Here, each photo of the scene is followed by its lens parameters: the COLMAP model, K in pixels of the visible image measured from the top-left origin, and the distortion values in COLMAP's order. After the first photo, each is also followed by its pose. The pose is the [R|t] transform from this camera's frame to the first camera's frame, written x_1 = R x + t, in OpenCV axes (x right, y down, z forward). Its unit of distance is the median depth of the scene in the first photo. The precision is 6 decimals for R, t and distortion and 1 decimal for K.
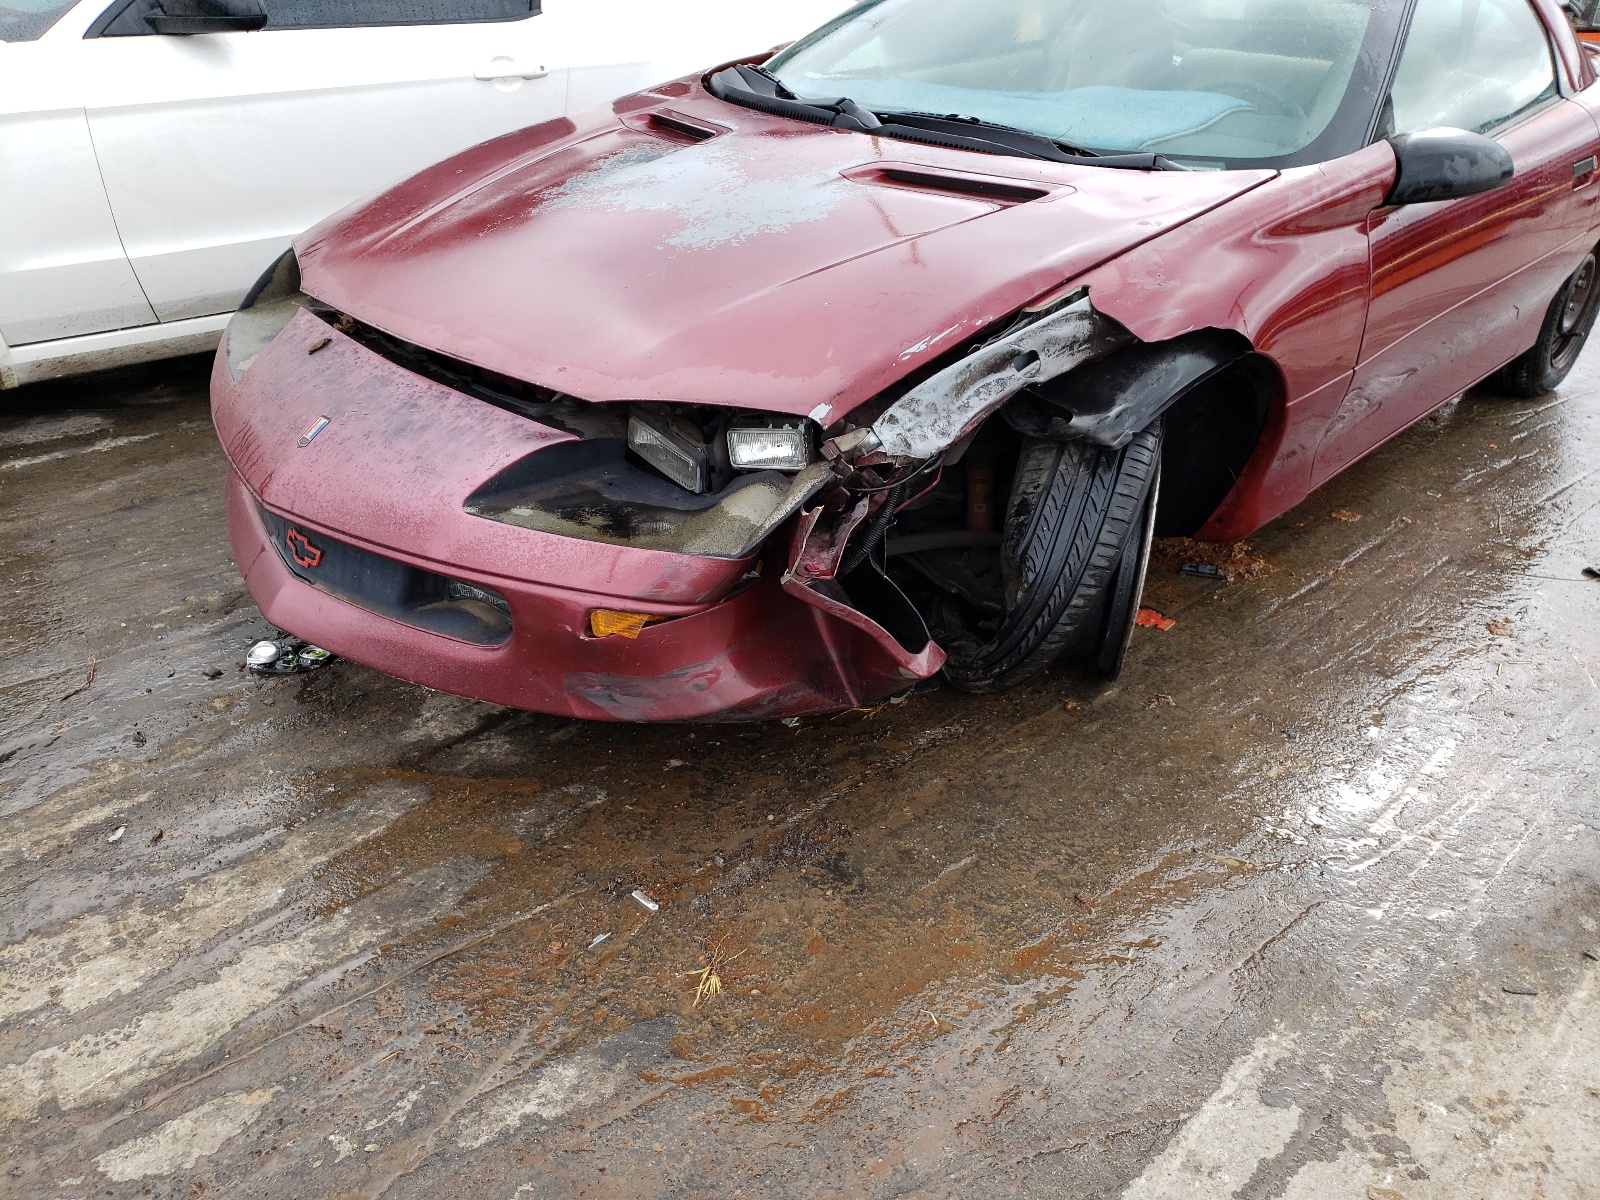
lens RADIAL K [[1275.3, 0, 869.4], [0, 1275.3, 599.9], [0, 0, 1]] dist [0.015030, 0.010209]
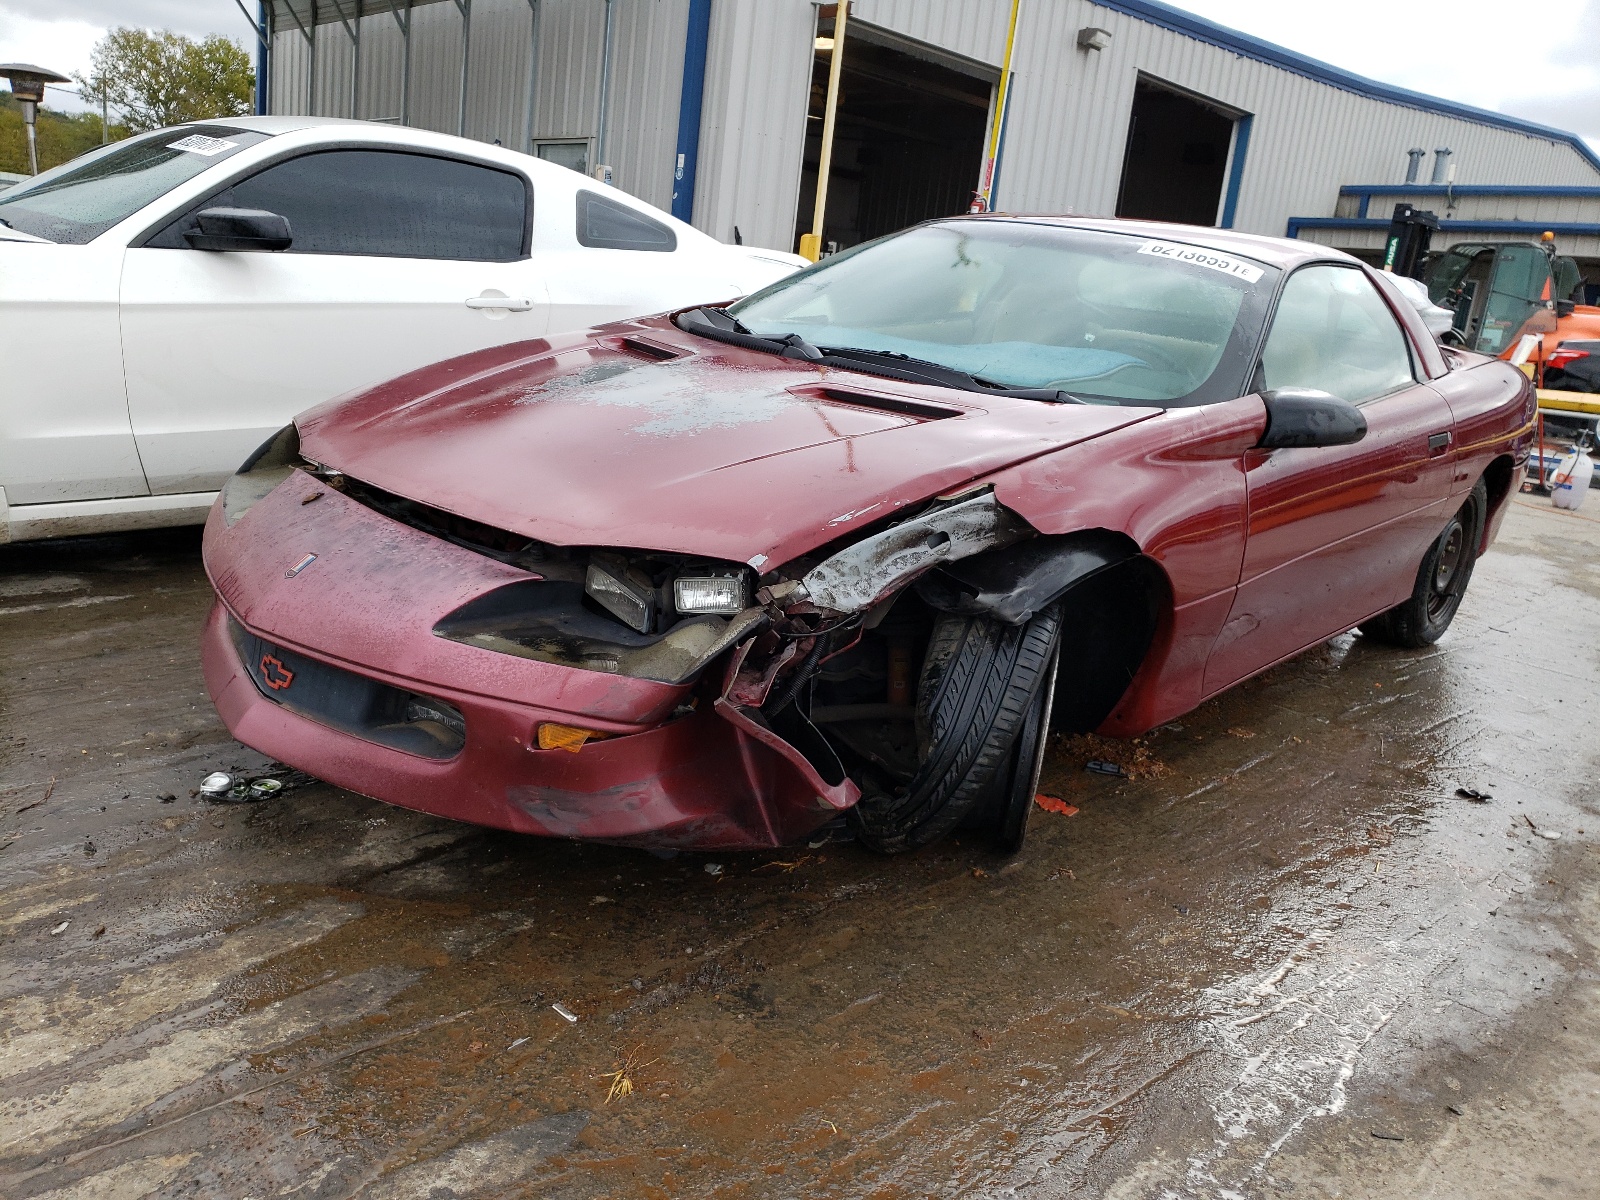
lens RADIAL K [[1275.3, 0, 869.4], [0, 1275.3, 599.9], [0, 0, 1]] dist [0.015030, 0.010209]
pose [[0.997886, 0.046466, 0.045436, 0.010326], [-0.036040, 0.977449, -0.208074, 0.106881], [-0.054079, 0.205997, 0.977057, -0.105482]]
